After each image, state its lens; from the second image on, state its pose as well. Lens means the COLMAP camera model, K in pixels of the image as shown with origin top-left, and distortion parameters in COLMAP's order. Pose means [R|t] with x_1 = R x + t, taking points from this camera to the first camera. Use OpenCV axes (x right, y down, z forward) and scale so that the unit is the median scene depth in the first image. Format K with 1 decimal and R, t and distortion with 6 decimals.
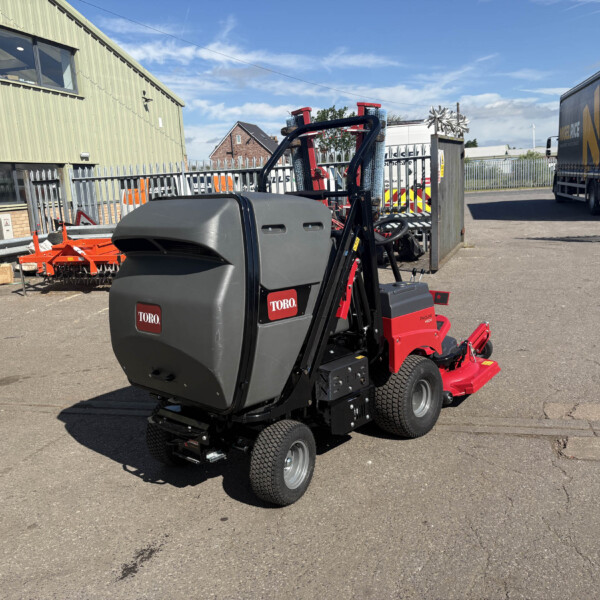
lens RADIAL K [[599.0, 0, 302.5], [0, 599.0, 299.8], [0, 0, 1]] dist [0.019641, 0.008473]
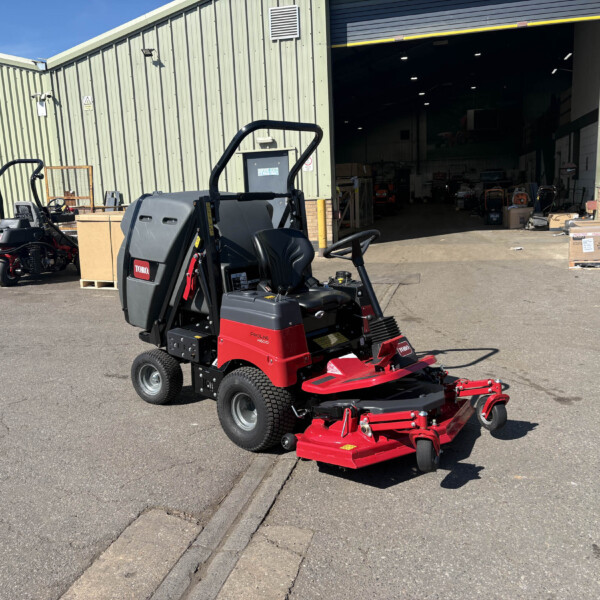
lens RADIAL K [[603.7, 0, 300.0], [0, 603.7, 300.0], [0, 0, 1]] dist [0.032188, 0.009069]
pose [[-0.000452, 0.239457, -0.970907, 0.313540], [-0.154803, 0.959186, 0.236638, -0.073001], [0.987945, 0.150406, 0.036635, 0.289047]]
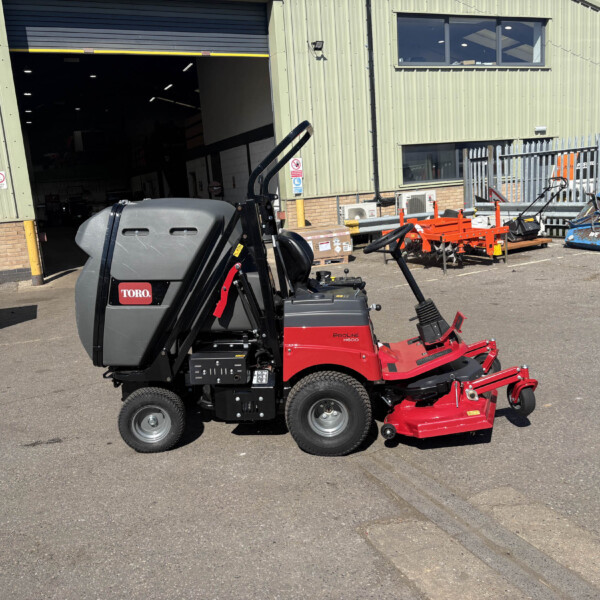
lens RADIAL K [[599.0, 0, 302.5], [0, 599.0, 299.8], [0, 0, 1]] dist [0.019641, 0.008473]
pose [[0.621181, 0.159878, -0.767185, 0.245026], [-0.118145, 0.986885, 0.110002, -0.033760], [0.774710, 0.022307, 0.631923, 0.102758]]
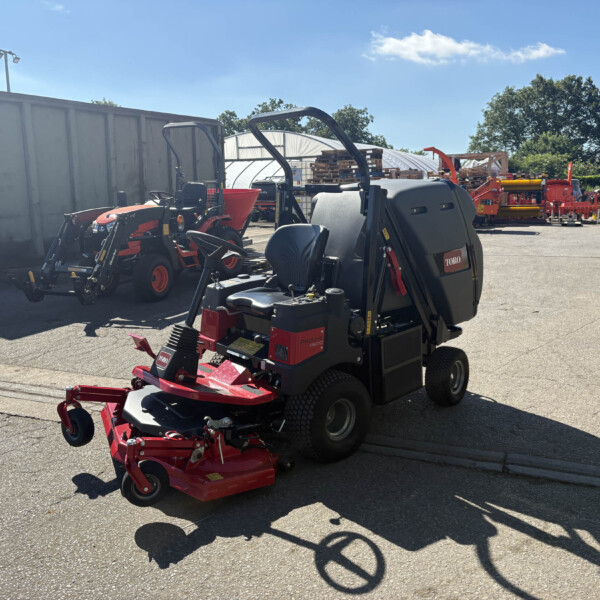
lens RADIAL K [[603.7, 0, 300.0], [0, 603.7, 300.0], [0, 0, 1]] dist [0.032188, 0.009069]
pose [[-0.987237, 0.052426, 0.150382, -0.028047], [0.104279, 0.926487, 0.361590, -0.103562], [-0.120371, 0.372657, -0.920129, 0.556623]]
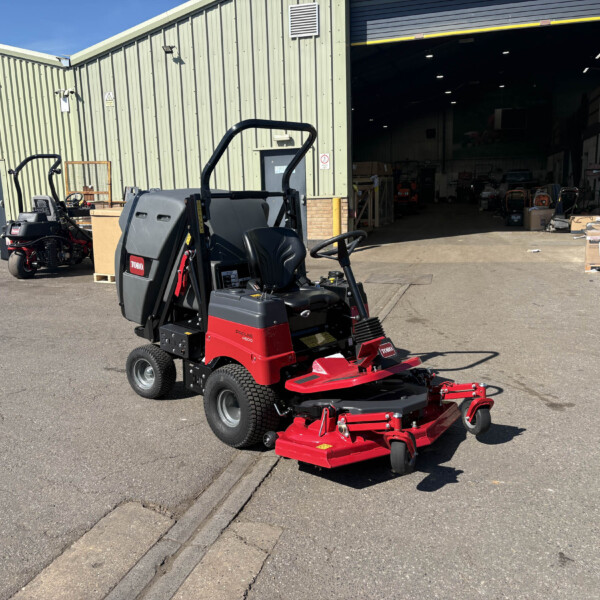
lens RADIAL K [[603.7, 0, 300.0], [0, 603.7, 300.0], [0, 0, 1]] dist [0.032188, 0.009069]
pose [[-0.044805, 0.242974, -0.968998, 0.314260], [-0.165987, 0.954678, 0.247058, -0.076836], [0.985110, 0.171910, -0.002444, 0.306128]]
